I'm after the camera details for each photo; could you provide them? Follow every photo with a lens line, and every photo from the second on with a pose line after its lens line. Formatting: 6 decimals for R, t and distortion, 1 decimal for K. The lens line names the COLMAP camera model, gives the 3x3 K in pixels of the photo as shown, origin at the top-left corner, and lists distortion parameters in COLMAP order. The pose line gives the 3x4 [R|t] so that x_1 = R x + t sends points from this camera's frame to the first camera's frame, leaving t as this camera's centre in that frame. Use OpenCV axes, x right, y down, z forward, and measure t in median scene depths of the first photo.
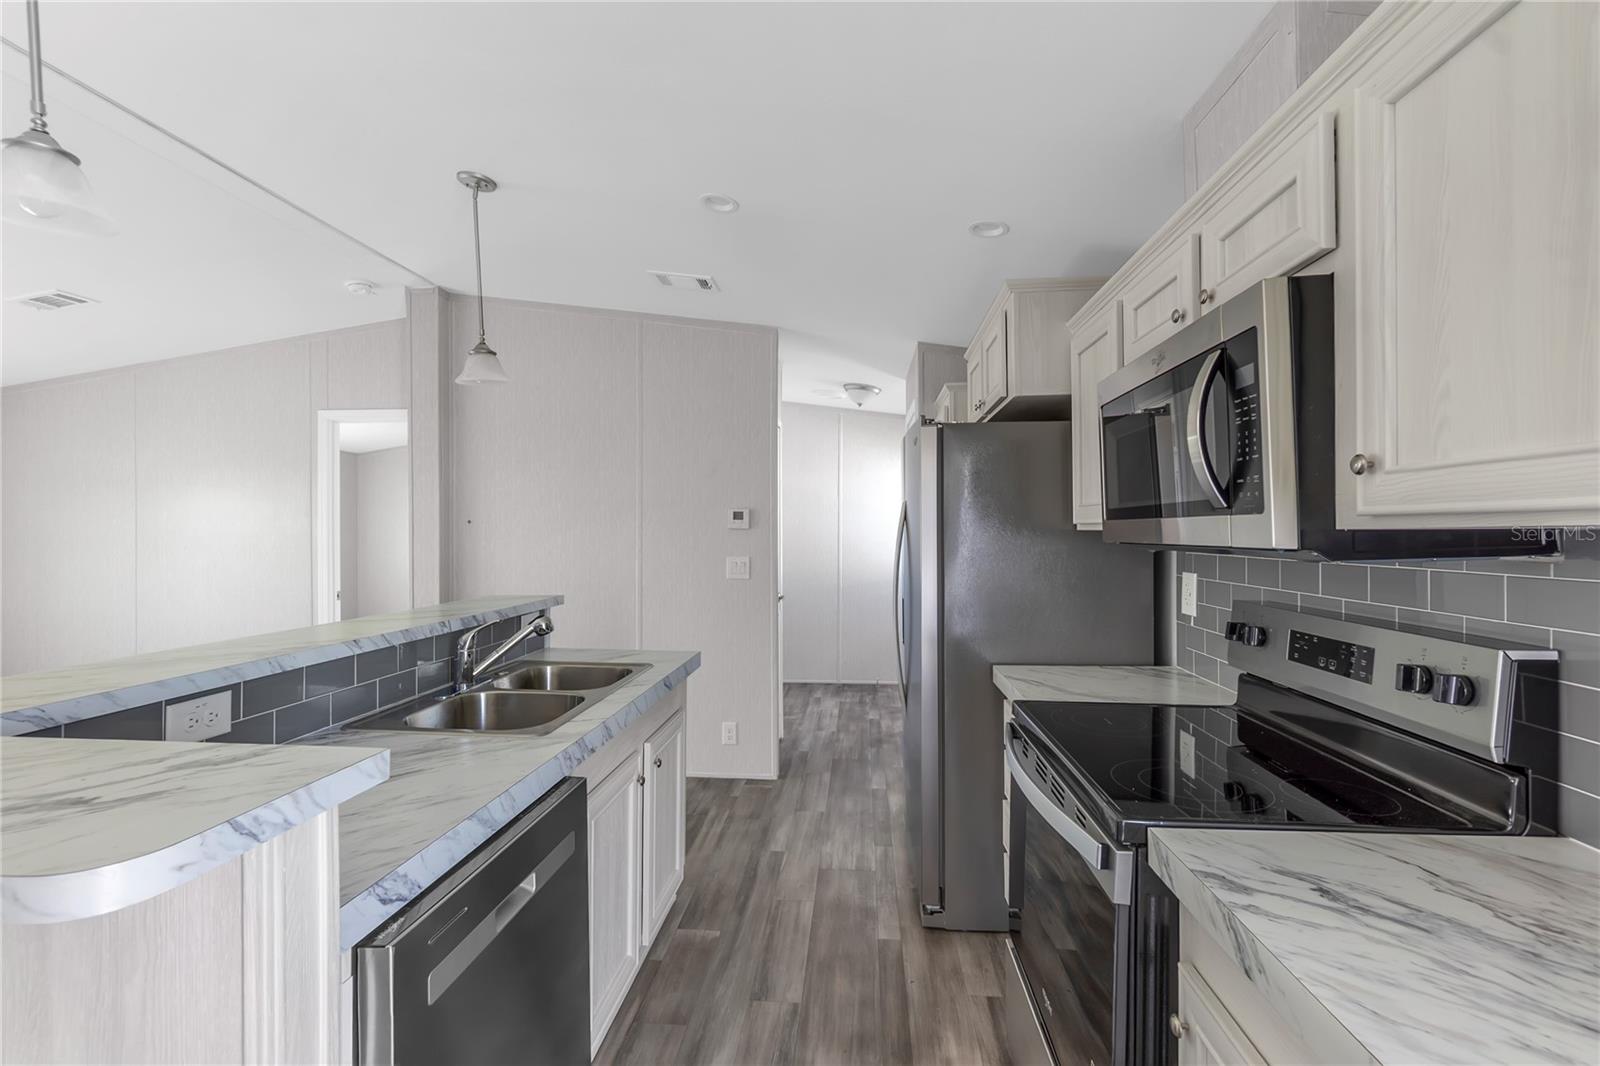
lens RADIAL K [[688.2, 0, 807.4], [0, 688.2, 532.1], [0, 0, 1]] dist [-0.008299, 0.000600]
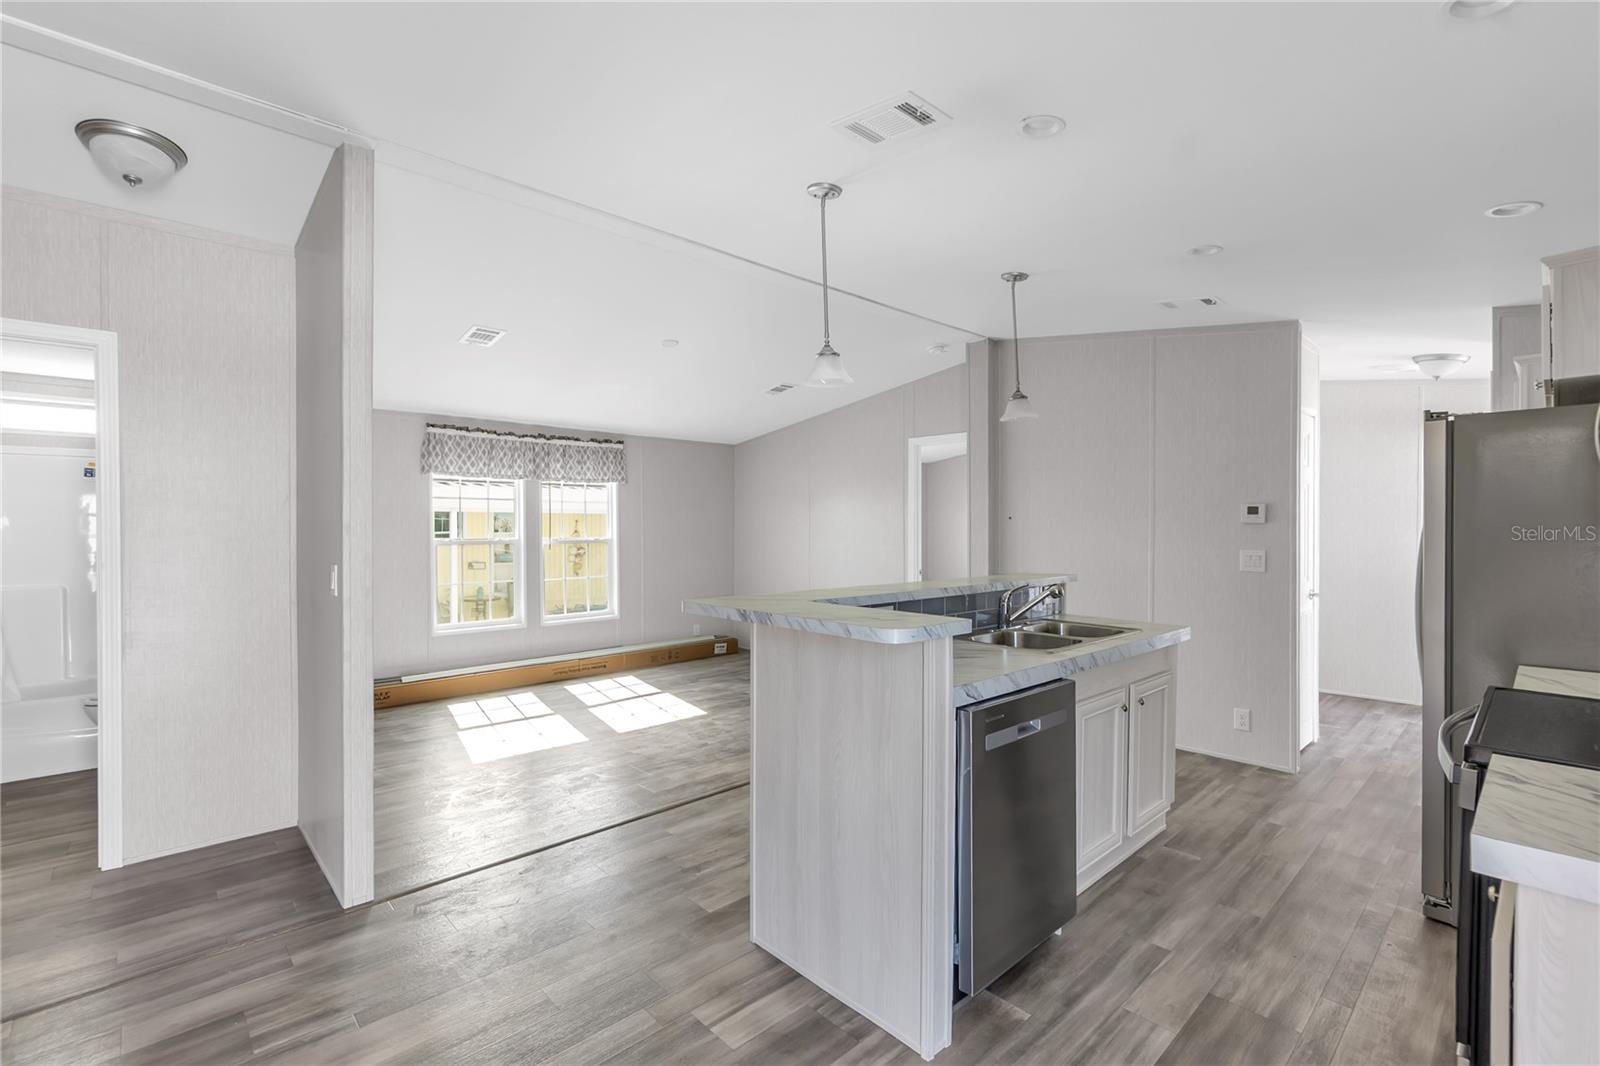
lens RADIAL K [[688.2, 0, 807.4], [0, 688.2, 532.1], [0, 0, 1]] dist [-0.008299, 0.000600]
pose [[0.733971, 0.007279, -0.679142, 0.170368], [-0.002138, 0.999962, 0.008406, 0.002481], [0.679177, -0.004718, 0.733959, -0.331640]]
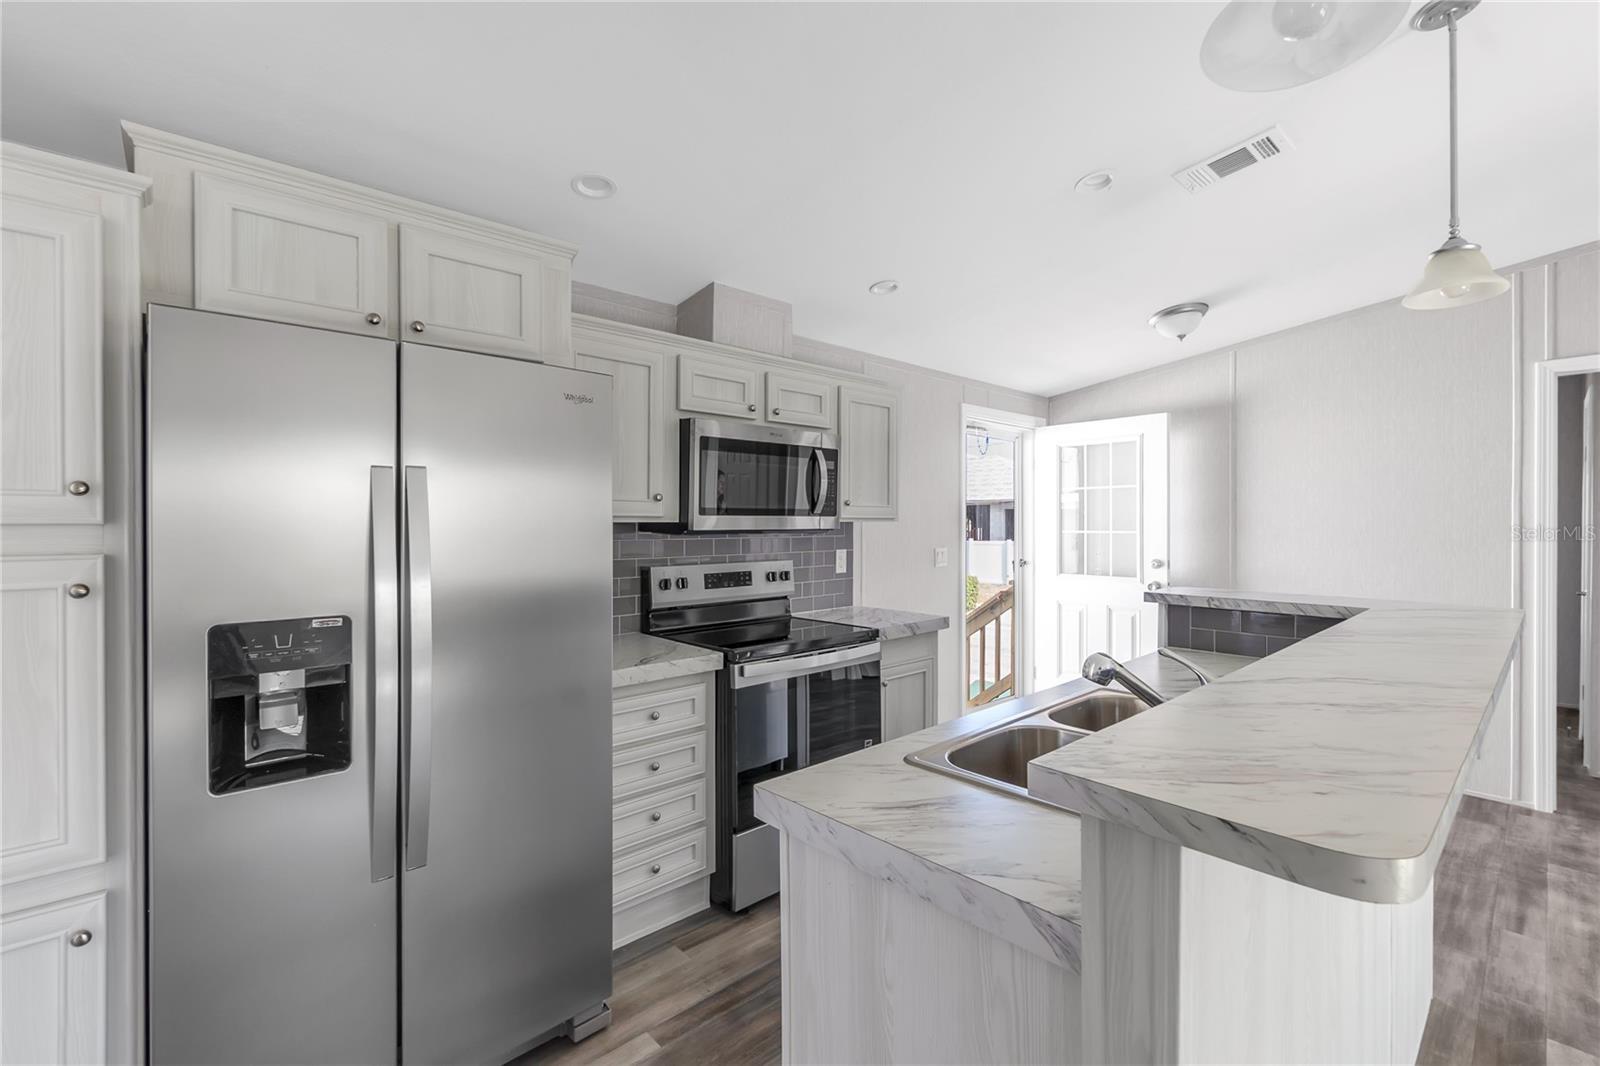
lens RADIAL K [[688.2, 0, 807.4], [0, 688.2, 532.1], [0, 0, 1]] dist [-0.008299, 0.000600]
pose [[-0.734165, -0.000025, 0.678971, -0.261451], [0.004183, 0.999981, 0.004560, 0.005232], [-0.678958, 0.006188, -0.734151, 0.696998]]
